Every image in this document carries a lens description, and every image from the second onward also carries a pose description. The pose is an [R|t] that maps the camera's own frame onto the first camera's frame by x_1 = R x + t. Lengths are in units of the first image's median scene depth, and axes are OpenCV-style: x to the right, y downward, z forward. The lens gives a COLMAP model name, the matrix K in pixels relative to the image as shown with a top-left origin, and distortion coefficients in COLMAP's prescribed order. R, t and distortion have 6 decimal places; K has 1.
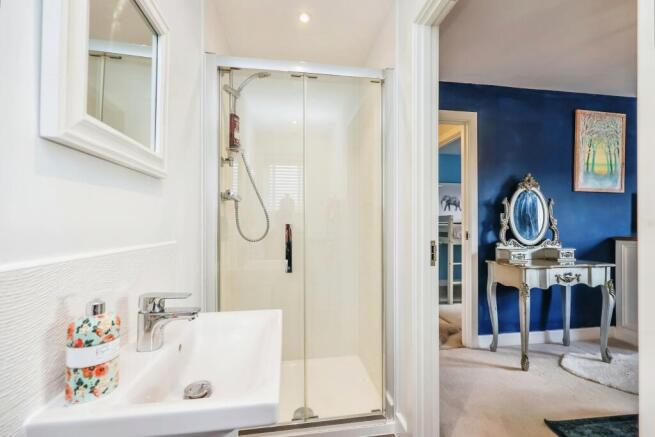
lens RADIAL K [[268.5, 0, 327.4], [0, 268.5, 220.2], [0, 0, 1]] dist [-0.001590, -0.000179]
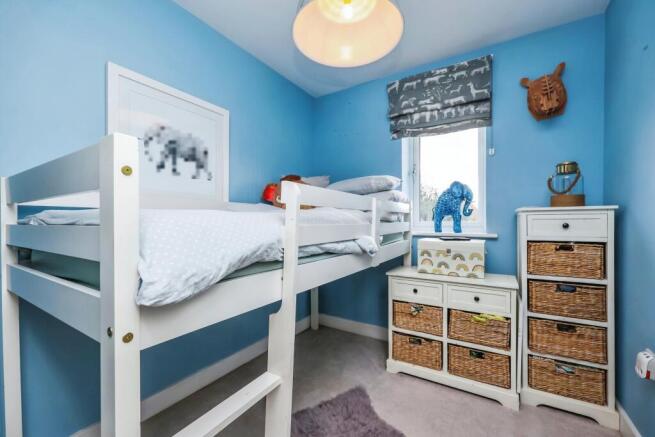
lens RADIAL K [[268.5, 0, 328.7], [0, 268.5, 221.1], [0, 0, 1]] dist [-0.001590, -0.000179]
pose [[0.646799, -0.000407, 0.762660, 0.322923], [-0.006825, 0.999957, 0.006322, 0.019358], [-0.762630, -0.009294, 0.646768, 0.637380]]
